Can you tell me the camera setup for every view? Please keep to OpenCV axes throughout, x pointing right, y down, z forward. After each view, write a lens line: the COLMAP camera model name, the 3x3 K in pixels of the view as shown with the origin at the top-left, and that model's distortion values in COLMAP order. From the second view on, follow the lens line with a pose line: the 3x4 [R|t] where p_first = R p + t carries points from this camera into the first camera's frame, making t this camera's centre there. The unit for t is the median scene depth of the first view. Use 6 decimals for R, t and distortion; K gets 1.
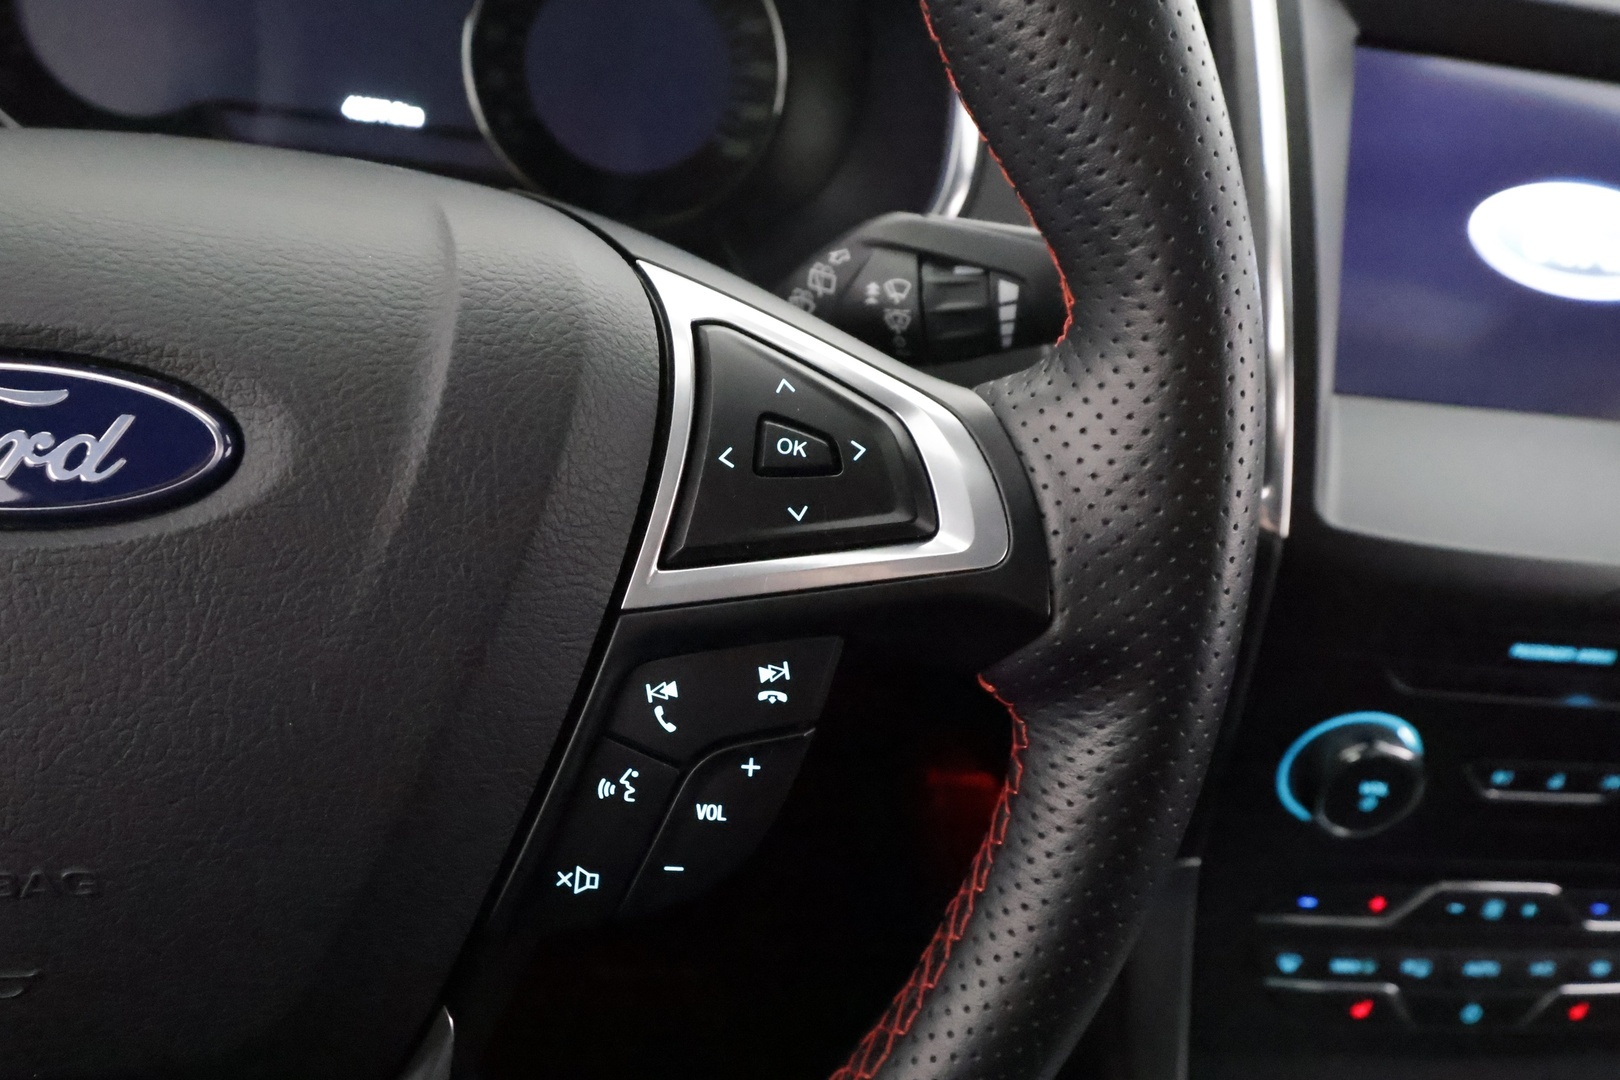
lens RADIAL K [[1303.4, 0, 810.0], [0, 1303.4, 540.0], [0, 0, 1]] dist [-0.003121, -0.003105]
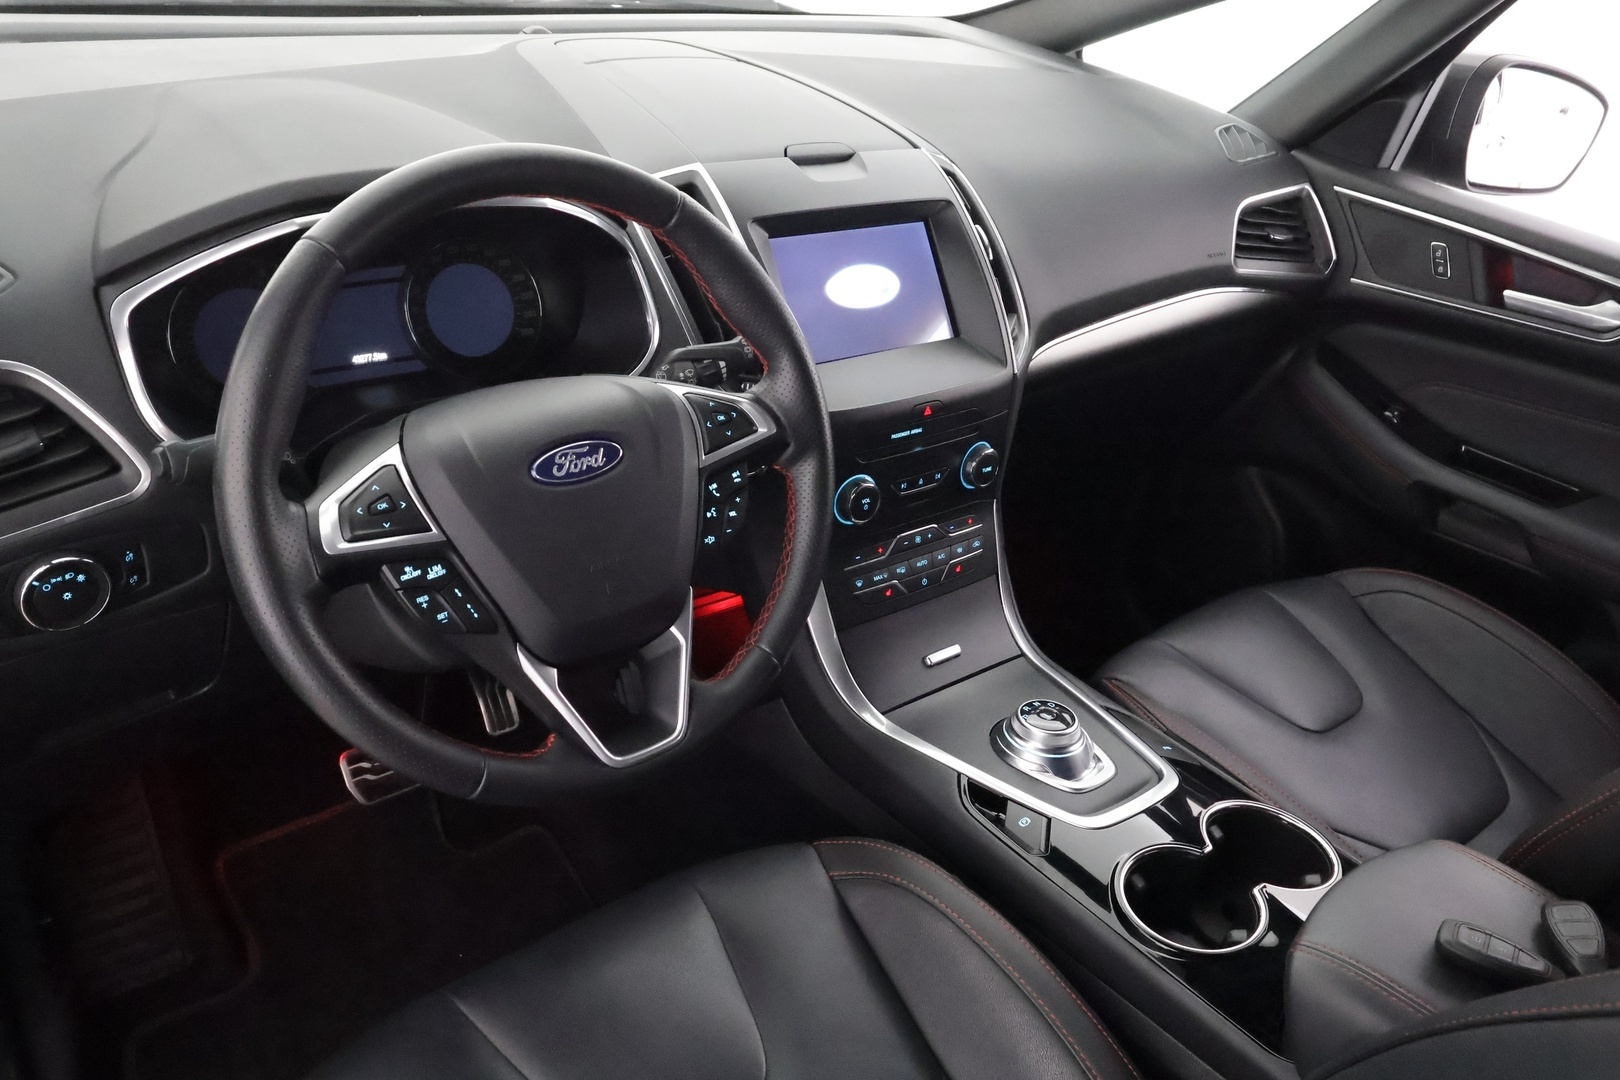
lens RADIAL K [[1322.7, 0, 810.0], [0, 1322.7, 540.0], [0, 0, 1]] dist [0.115034, -0.000983]
pose [[0.849382, -0.319326, 0.420216, -1.516307], [0.328532, 0.943030, 0.052556, 0.147812], [-0.413058, 0.093414, 0.905901, -2.573479]]
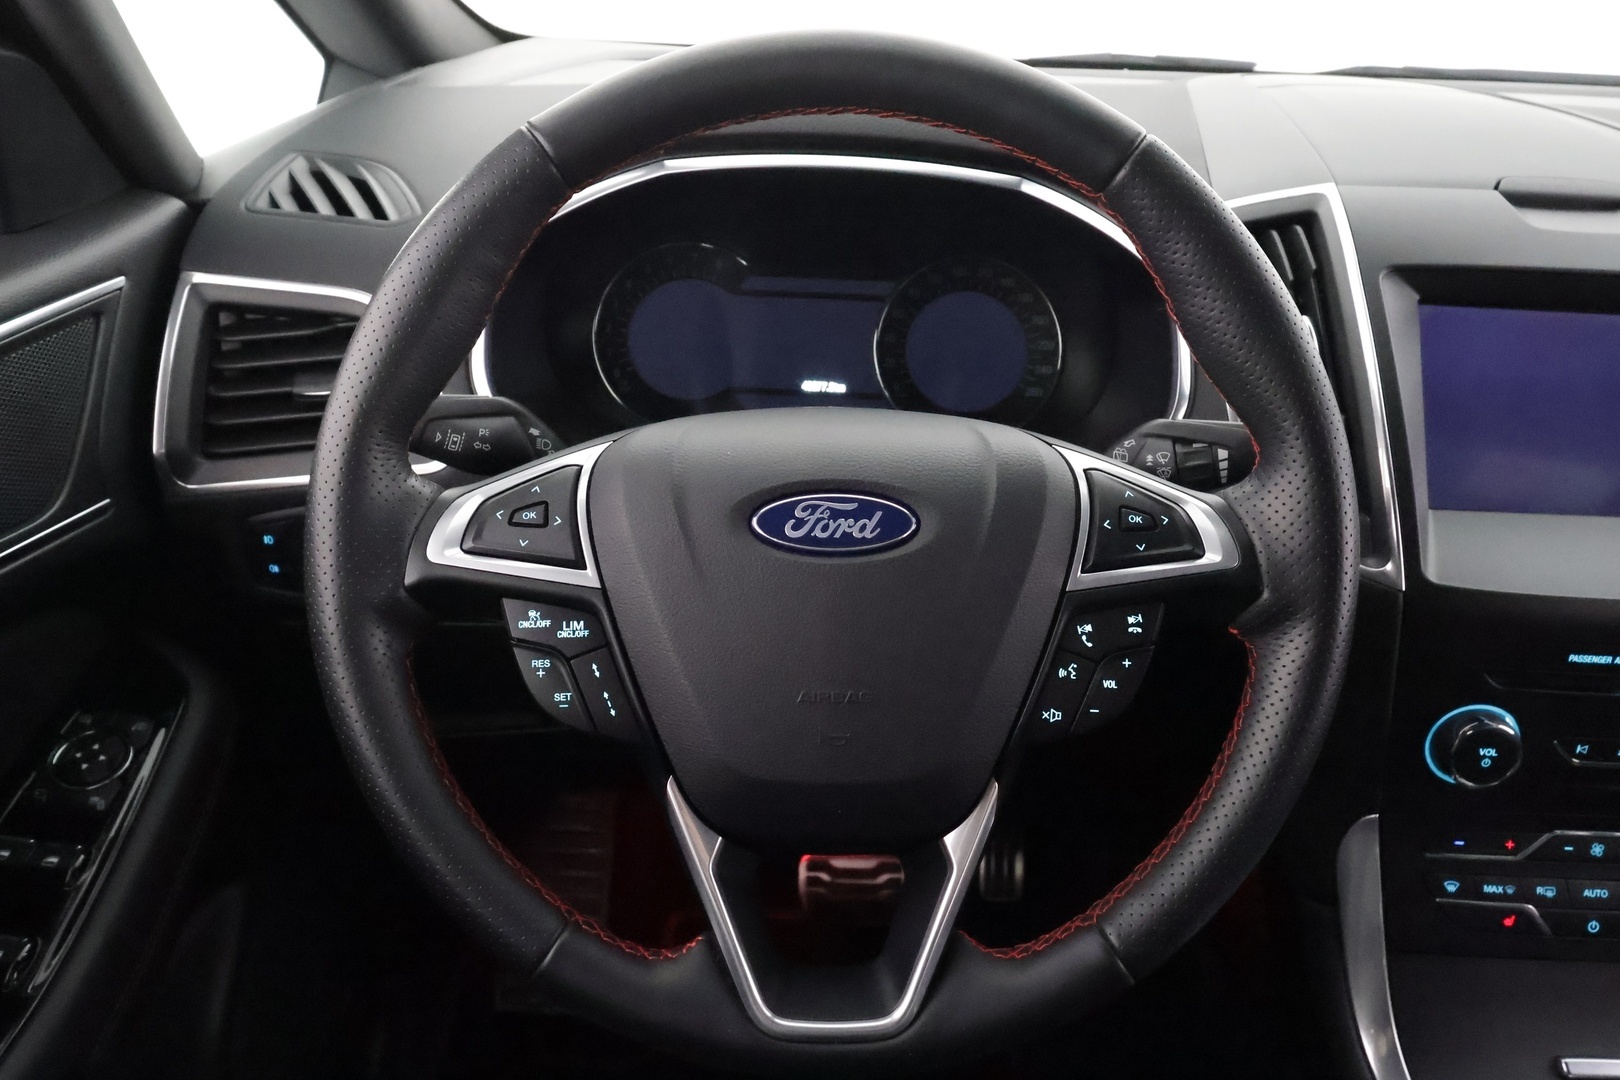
lens RADIAL K [[1239.4, 0, 807.4], [0, 1239.4, 531.4], [0, 0, 1]] dist [0.021599, 0.001990]
pose [[0.987143, -0.057141, -0.149279, -0.247421], [0.029729, 0.983257, -0.179781, 0.309972], [0.157053, 0.173031, 0.972314, -1.144654]]
